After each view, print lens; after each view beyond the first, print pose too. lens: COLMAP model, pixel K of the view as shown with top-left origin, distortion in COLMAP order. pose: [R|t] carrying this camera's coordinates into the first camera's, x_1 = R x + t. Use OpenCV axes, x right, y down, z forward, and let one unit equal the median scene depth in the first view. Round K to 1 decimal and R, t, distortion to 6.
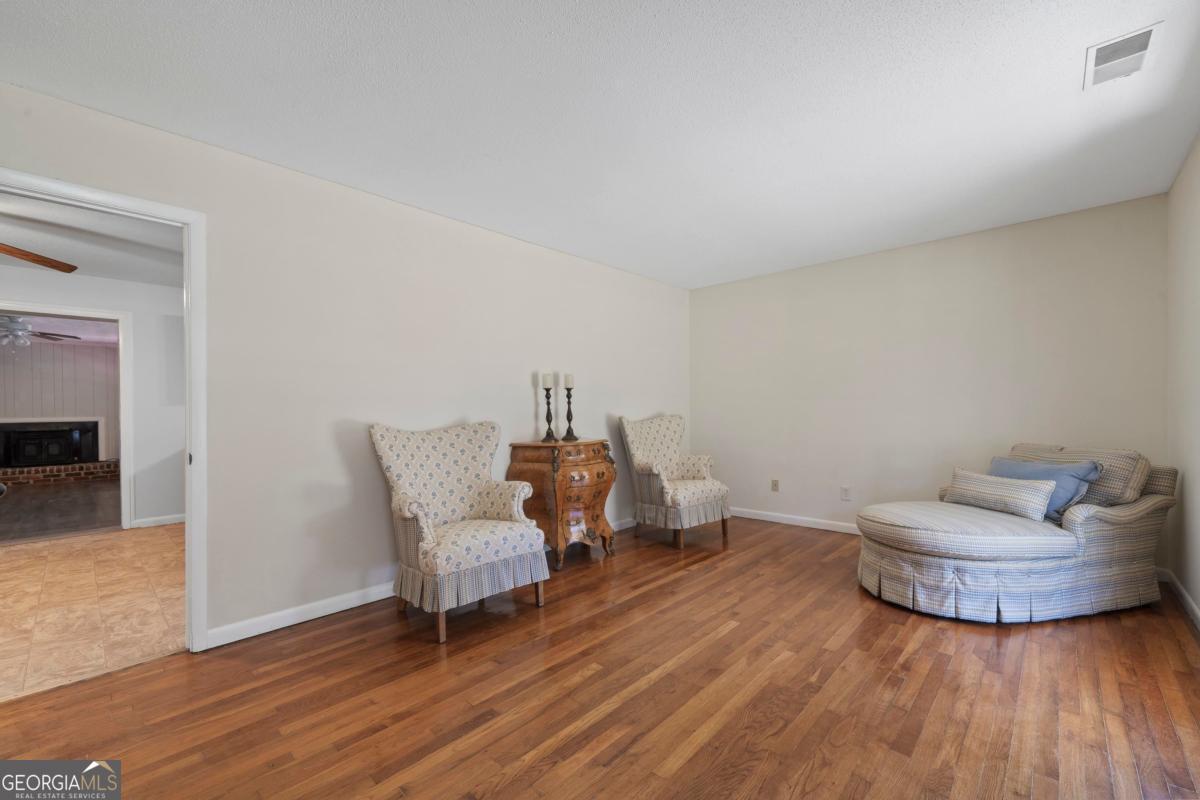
lens RADIAL K [[488.2, 0, 590.3], [0, 488.2, 415.5], [0, 0, 1]] dist [-0.000162, 0.000672]
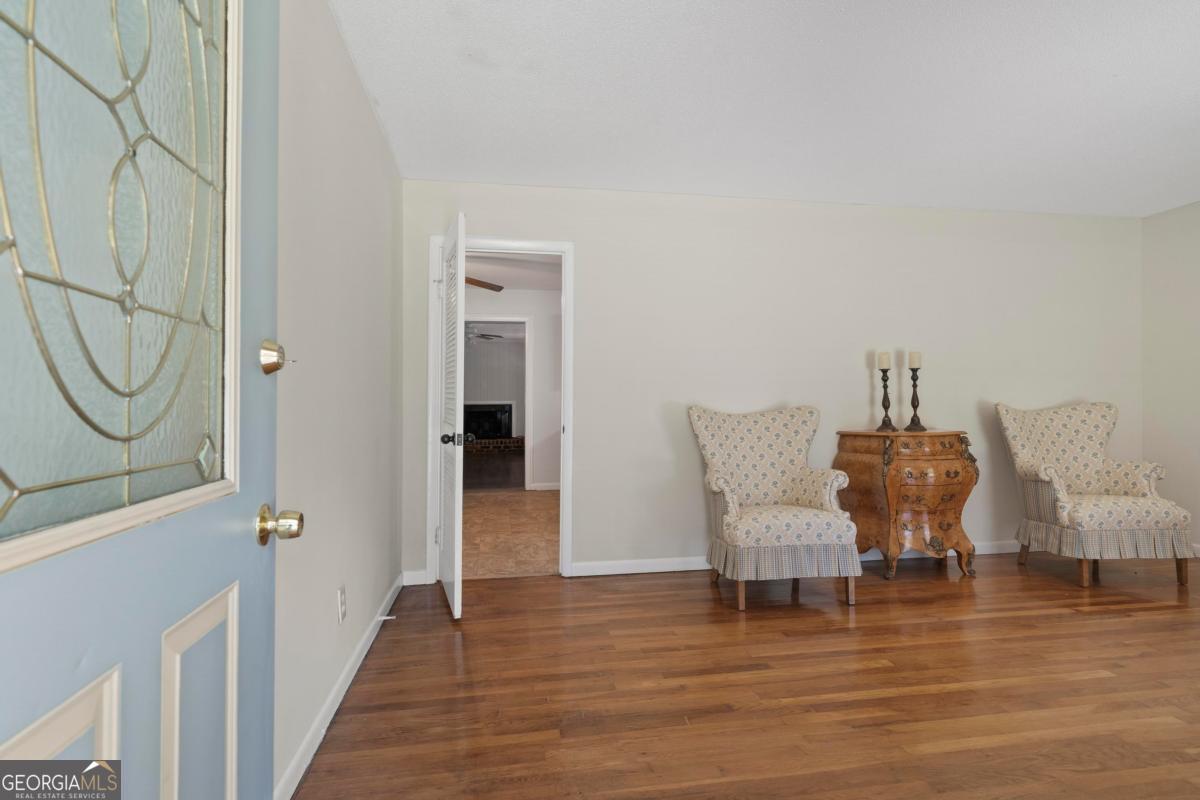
lens RADIAL K [[602.7, 0, 600.3], [0, 602.7, 398.3], [0, 0, 1]] dist [0.000838, 0.000696]
pose [[0.800574, 0.006639, -0.599198, 0.182801], [-0.012452, 0.999907, -0.005559, 0.009773], [0.599105, 0.011912, 0.800582, -0.189394]]
